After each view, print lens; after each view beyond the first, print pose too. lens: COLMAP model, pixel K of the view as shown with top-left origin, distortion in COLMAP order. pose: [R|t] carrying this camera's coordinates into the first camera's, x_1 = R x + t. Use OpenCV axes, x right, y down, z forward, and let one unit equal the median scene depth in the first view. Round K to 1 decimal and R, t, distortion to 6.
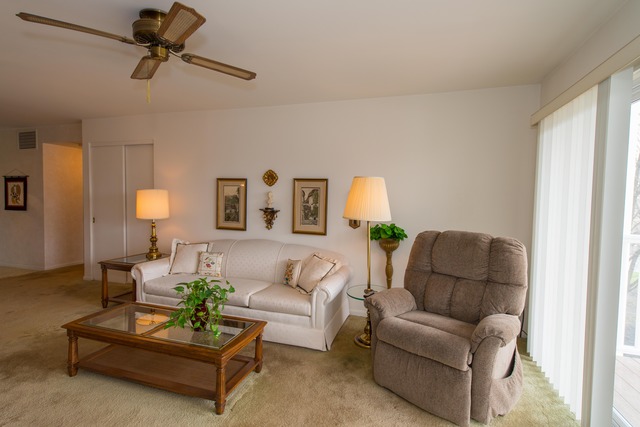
lens RADIAL K [[308.3, 0, 320.0], [0, 308.3, 213.5], [0, 0, 1]] dist [0.003971, -0.000095]
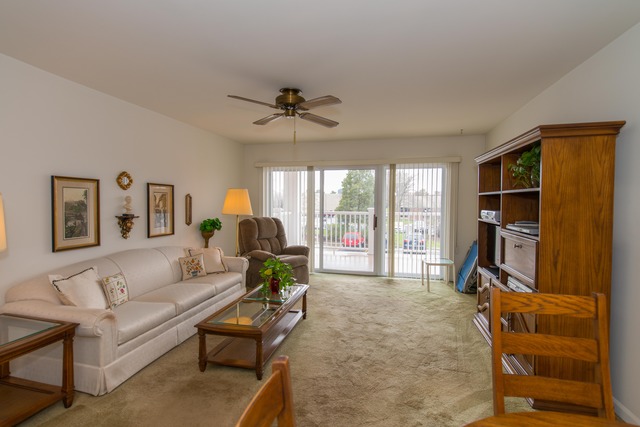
lens RADIAL K [[308.3, 0, 320.0], [0, 308.3, 213.5], [0, 0, 1]] dist [0.003971, -0.000095]
pose [[-0.061414, -0.062502, 0.996154, -1.118416], [0.038015, 0.997167, 0.064910, -0.058700], [-0.997388, 0.041855, -0.058864, 0.508821]]
